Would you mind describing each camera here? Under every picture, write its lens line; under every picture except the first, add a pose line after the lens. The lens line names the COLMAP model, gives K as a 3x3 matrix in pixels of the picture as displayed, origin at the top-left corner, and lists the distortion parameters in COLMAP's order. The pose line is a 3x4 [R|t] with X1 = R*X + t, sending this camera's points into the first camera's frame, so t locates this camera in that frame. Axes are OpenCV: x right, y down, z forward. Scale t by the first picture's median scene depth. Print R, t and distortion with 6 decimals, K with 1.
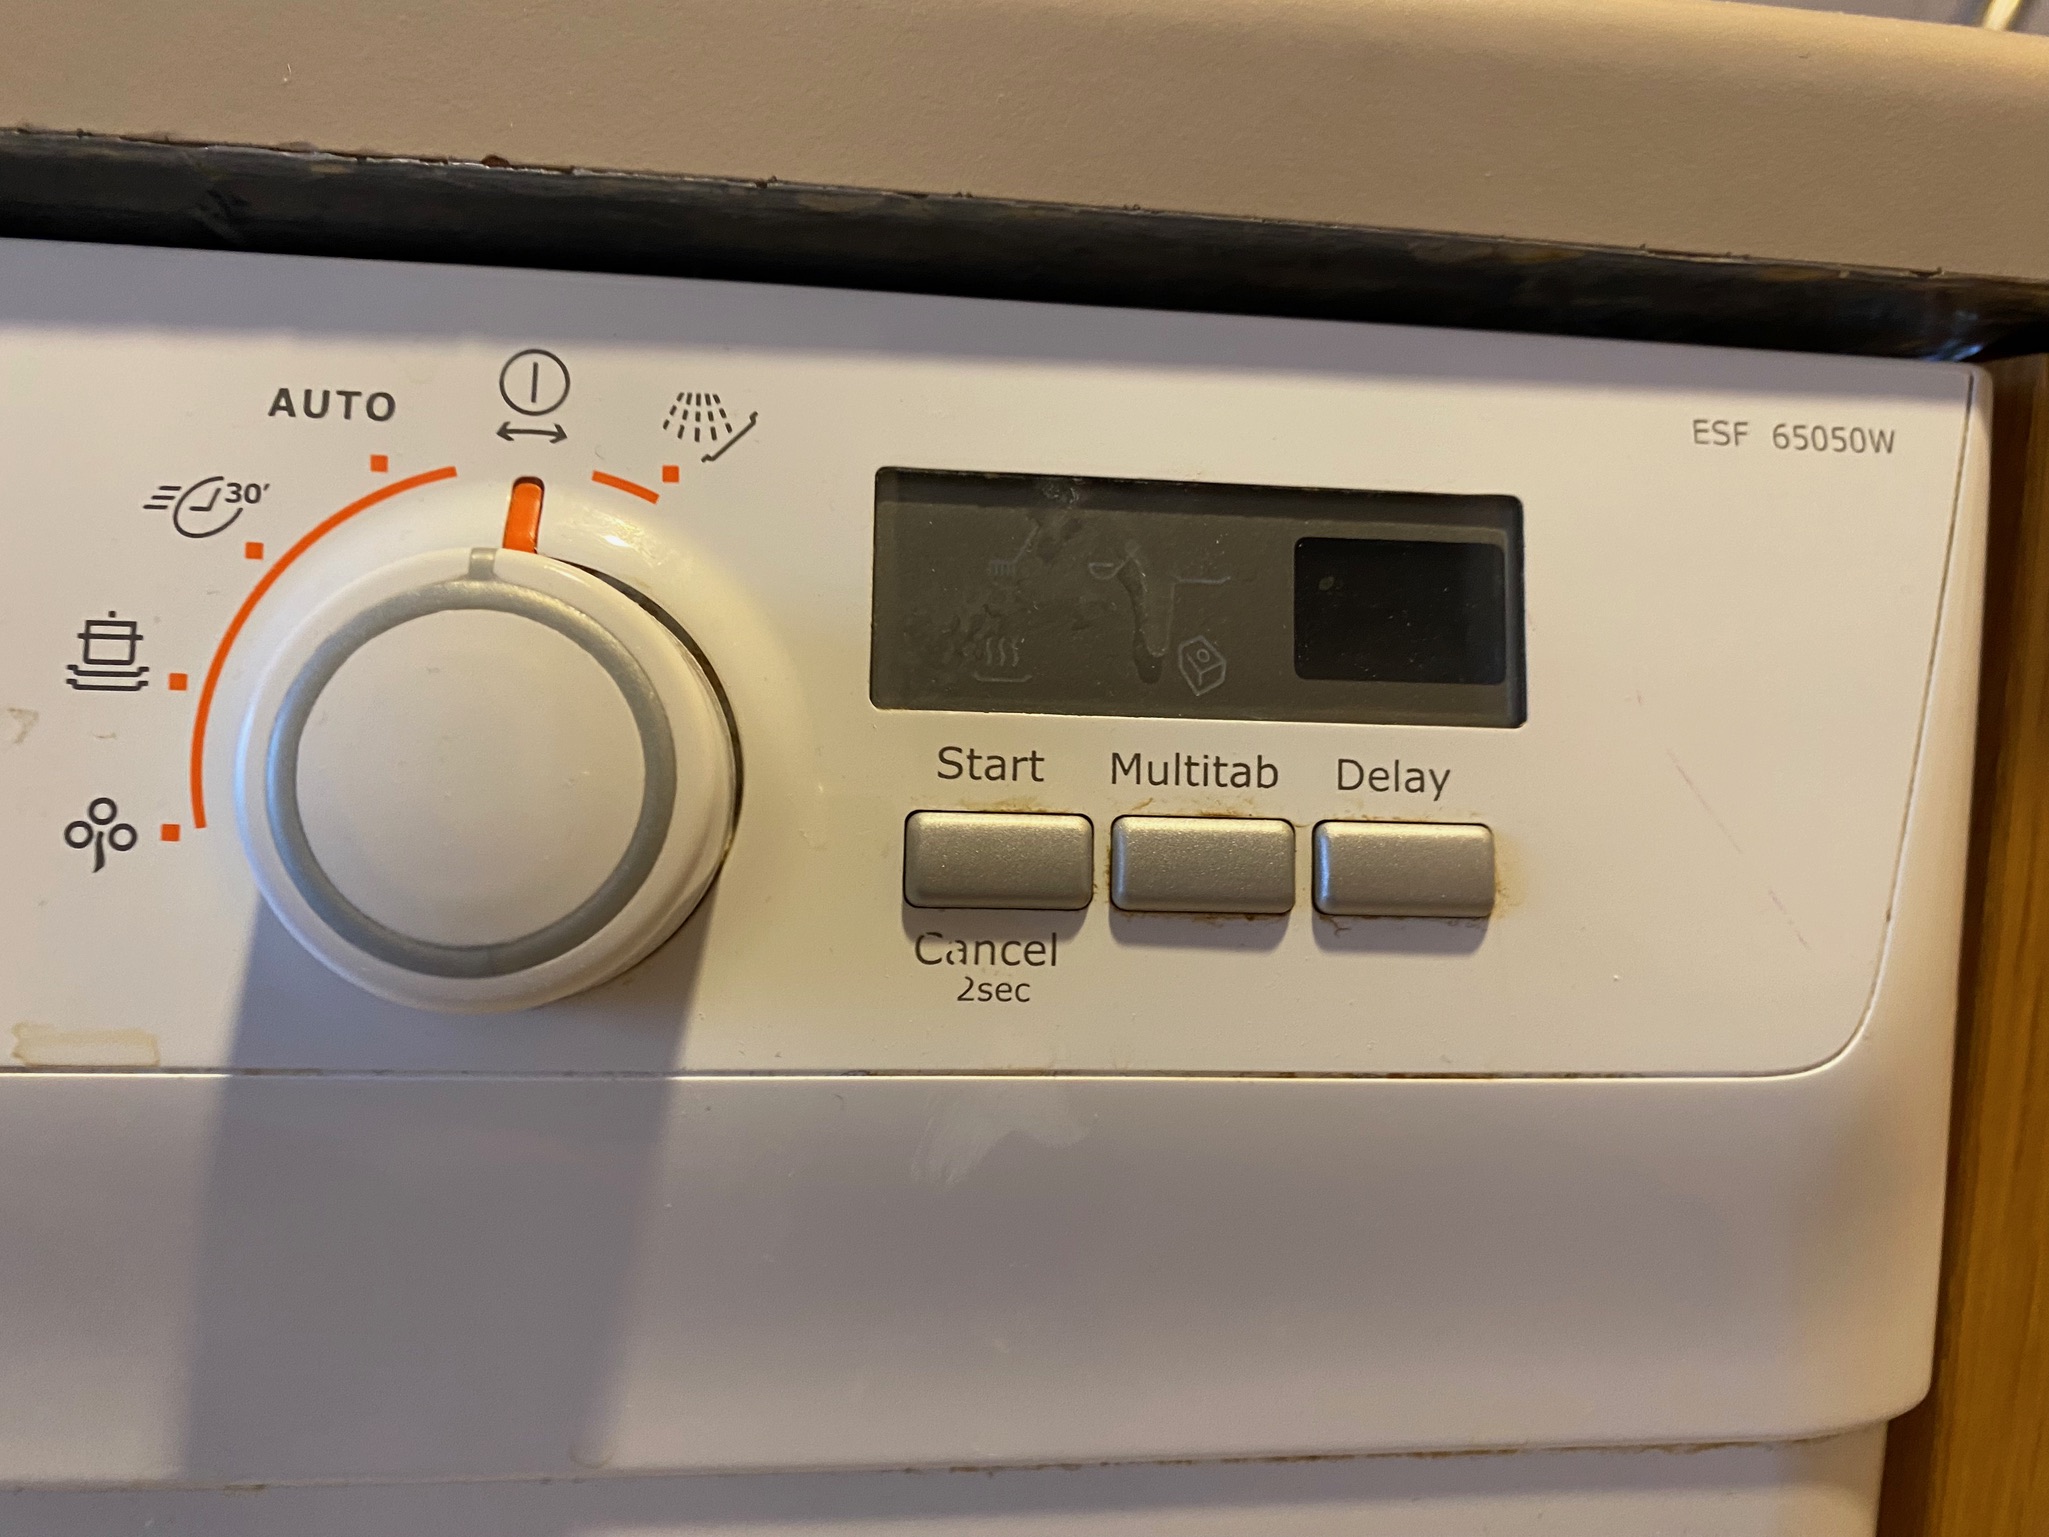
lens RADIAL K [[1560.2, 0, 1018.4], [0, 1560.2, 761.1], [0, 0, 1]] dist [-0.013813, 0.008769]
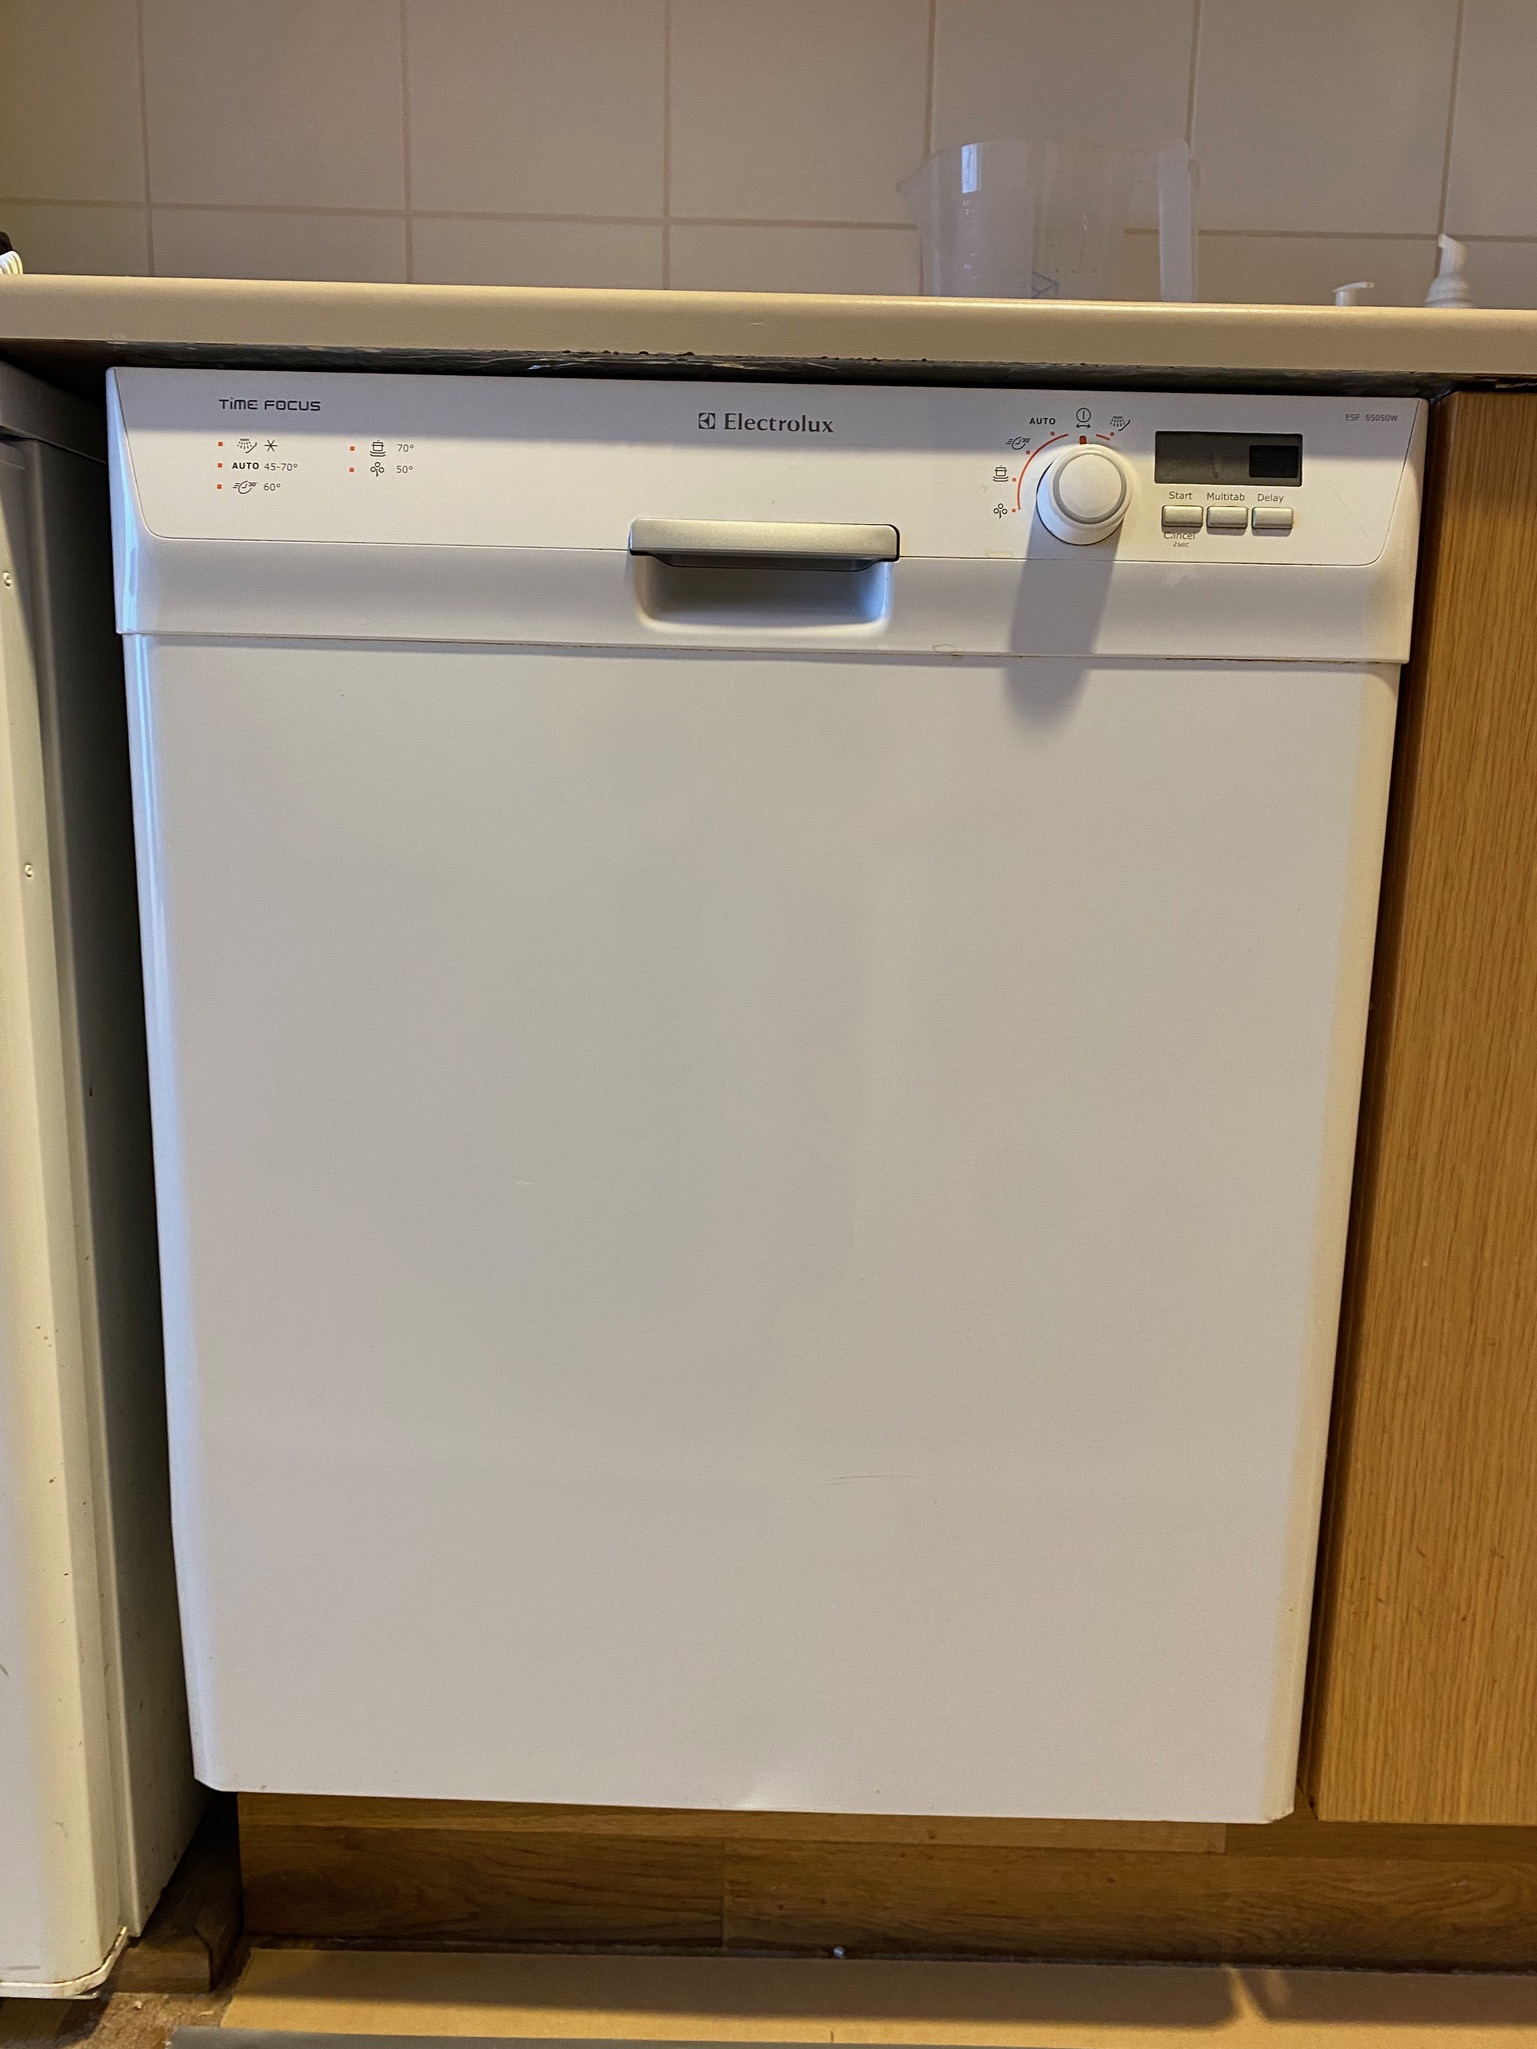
lens RADIAL K [[1560.2, 0, 773.4], [0, 1560.2, 1040.9], [0, 0, 1]] dist [-0.013813, 0.008769]
pose [[0.991877, 0.002797, -0.127173, -0.628619], [0.007410, 0.996790, 0.079718, 1.246051], [0.126988, -0.080013, 0.988672, -3.877843]]
